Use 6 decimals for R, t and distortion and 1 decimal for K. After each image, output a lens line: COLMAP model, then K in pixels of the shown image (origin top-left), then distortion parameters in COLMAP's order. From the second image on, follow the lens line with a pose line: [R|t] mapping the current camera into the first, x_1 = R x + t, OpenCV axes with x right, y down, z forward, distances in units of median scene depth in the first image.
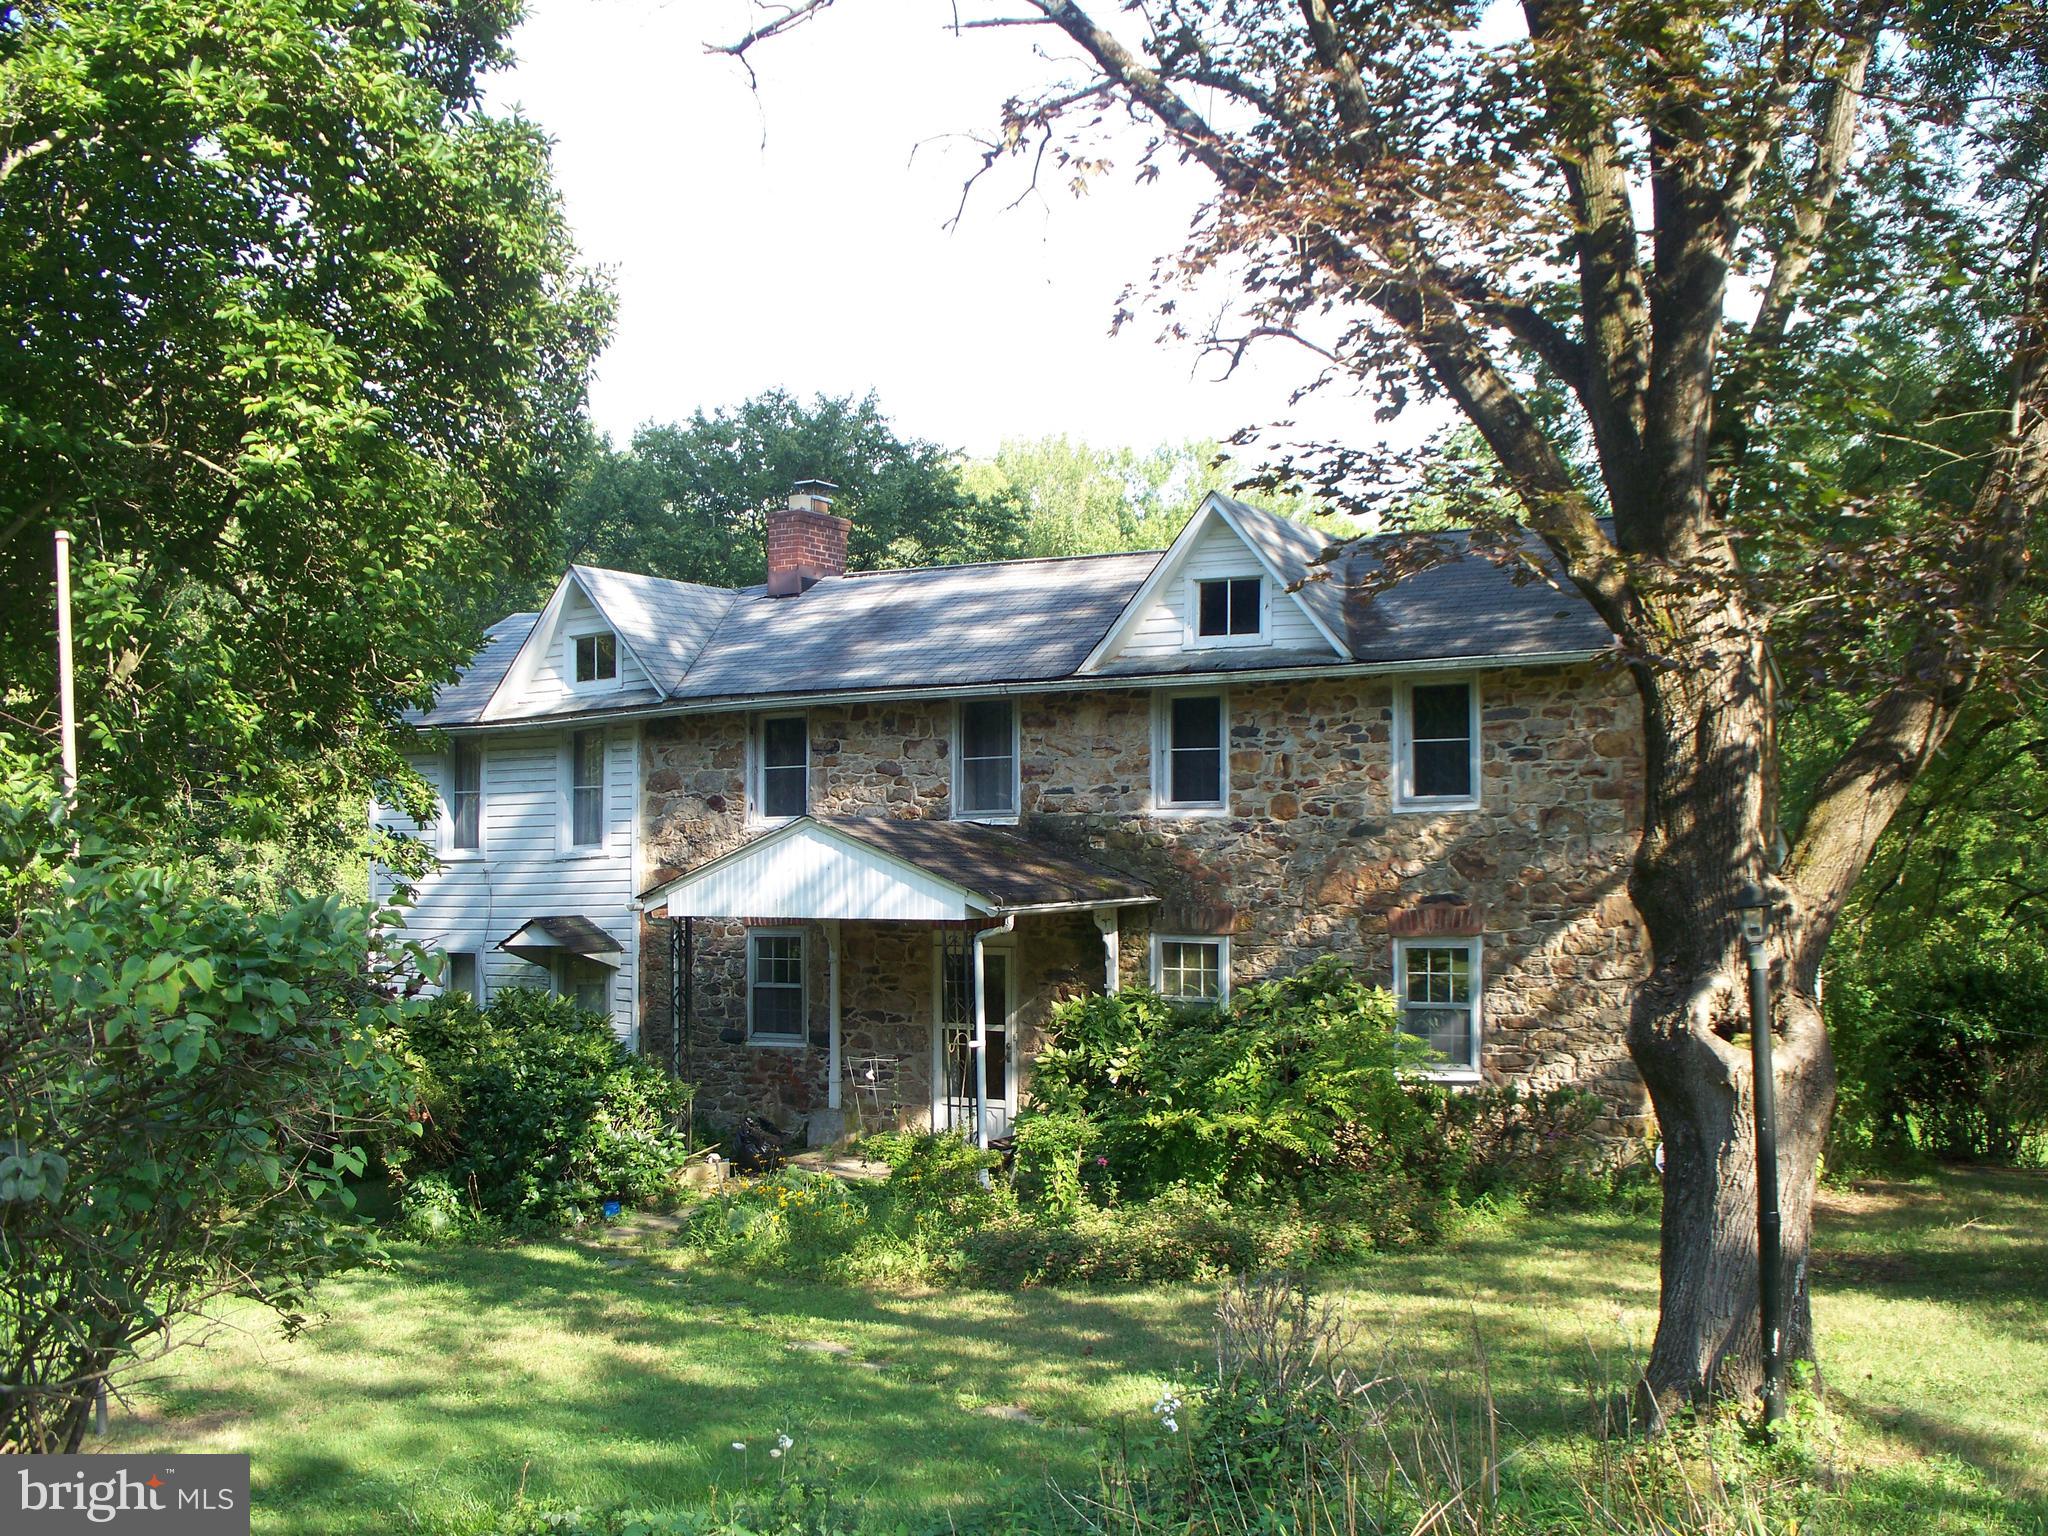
lens RADIAL K [[2084.6, 0, 1025.3], [0, 2084.6, 772.8], [0, 0, 1]] dist [-0.125868, 0.000000]
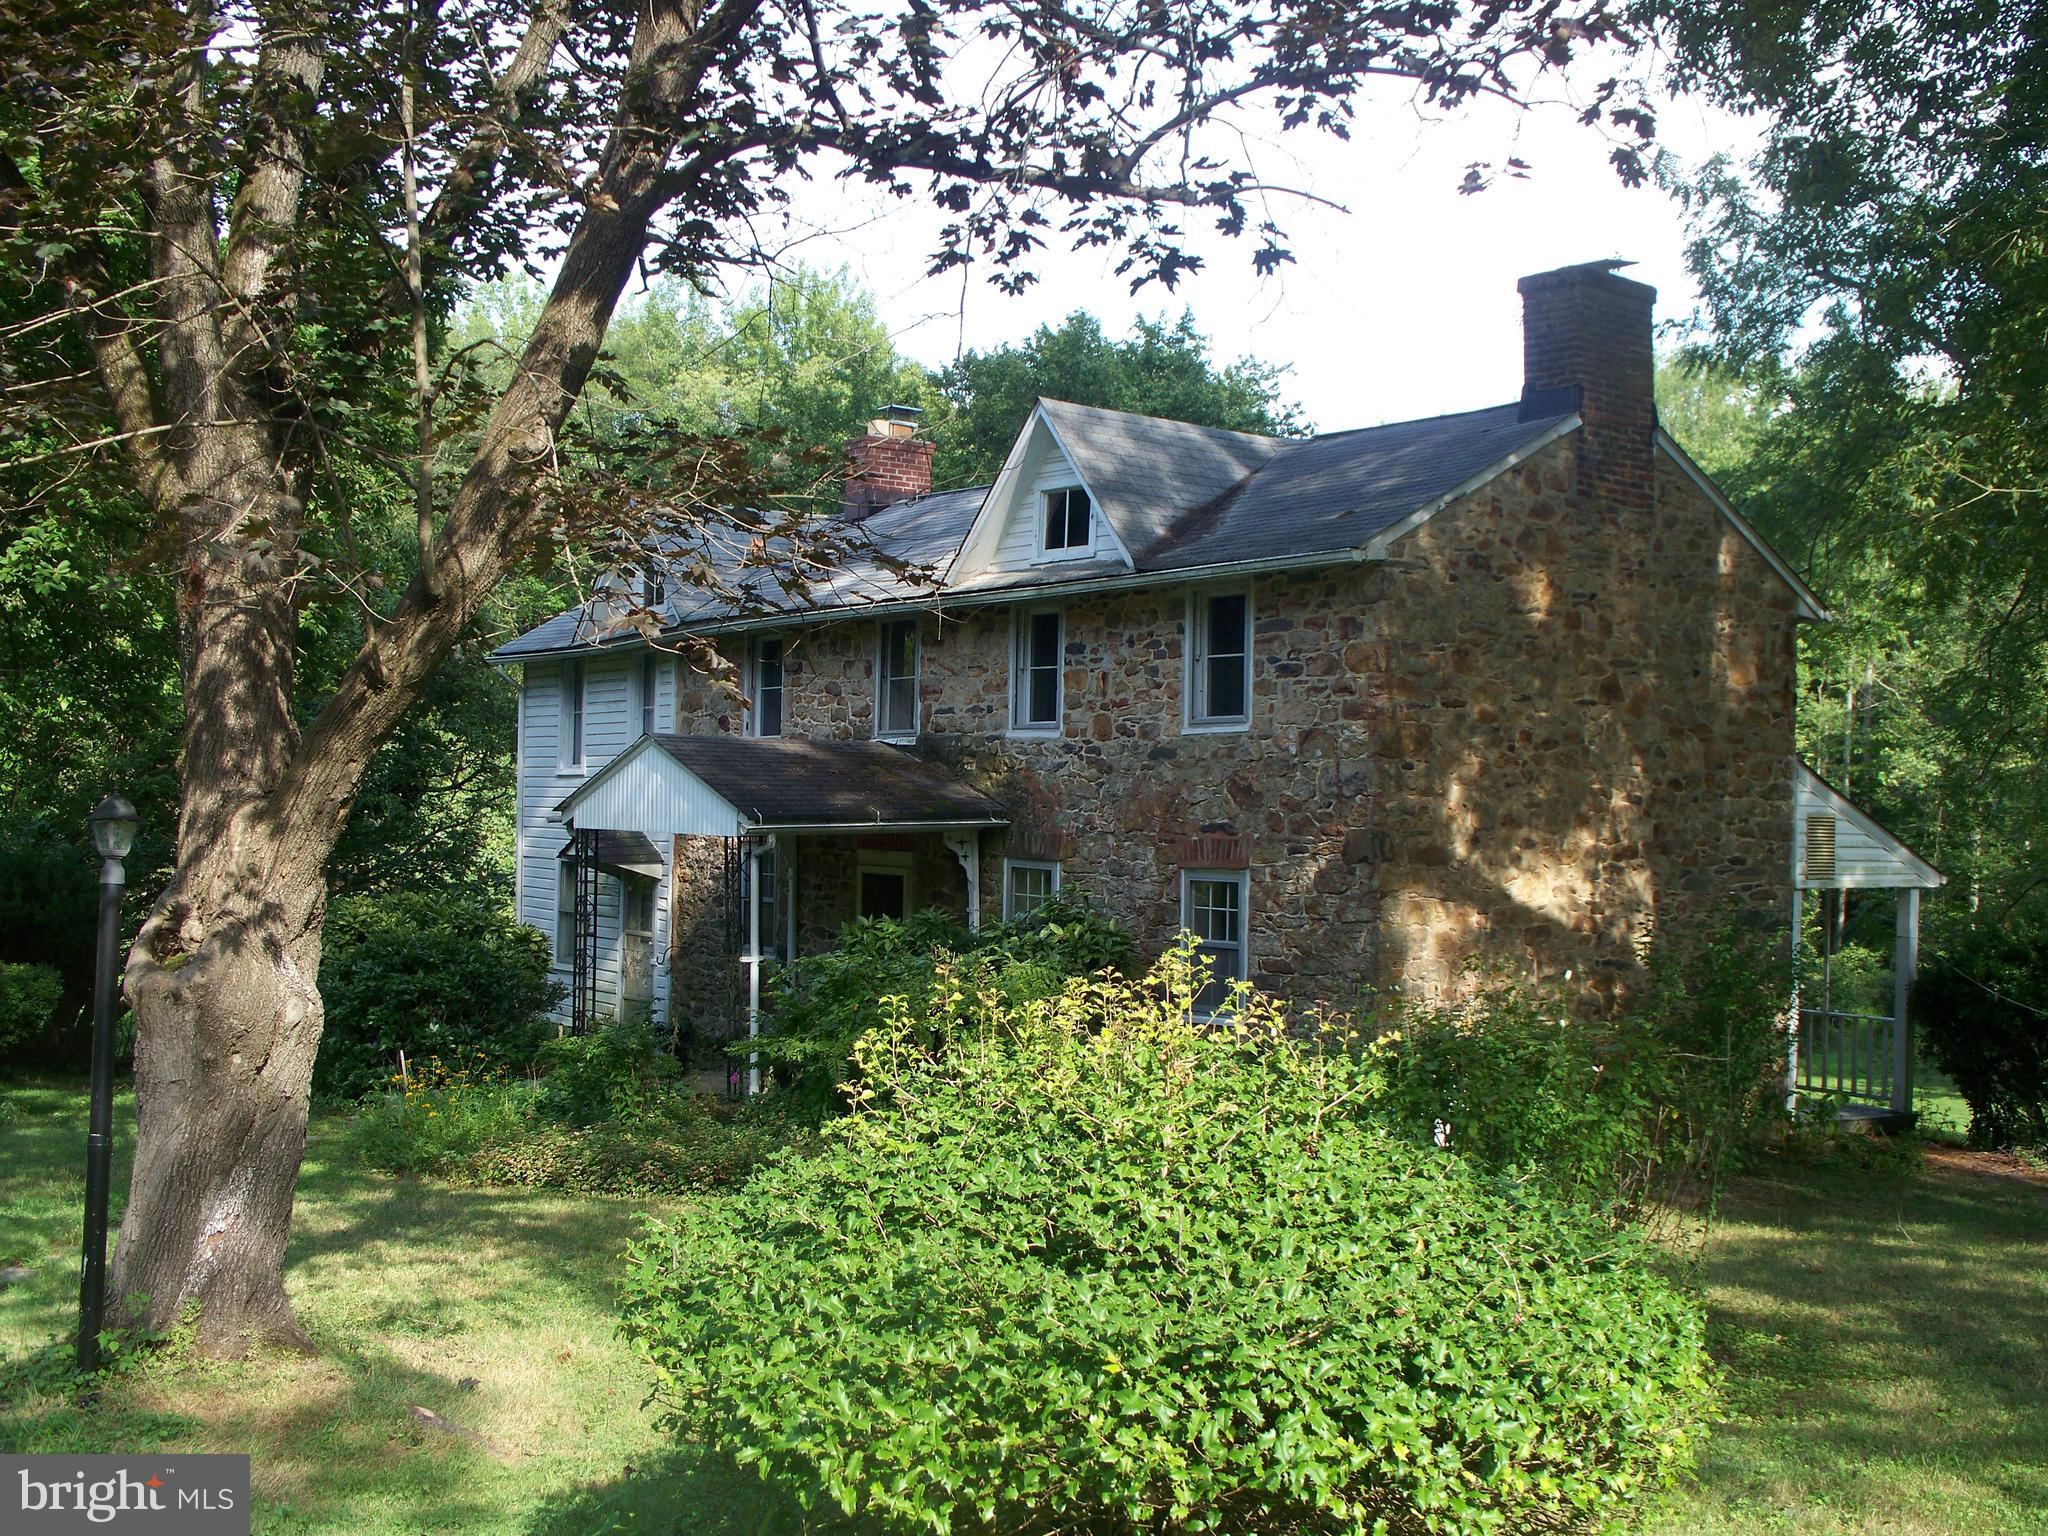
lens RADIAL K [[2084.6, 0, 1025.0], [0, 2084.6, 765.4], [0, 0, 1]] dist [-0.125868, 0.000000]
pose [[0.934549, 0.008715, -0.355729, 0.428867], [0.003277, 0.999447, 0.033096, 0.002002], [0.355820, -0.032095, 0.934003, 0.092132]]
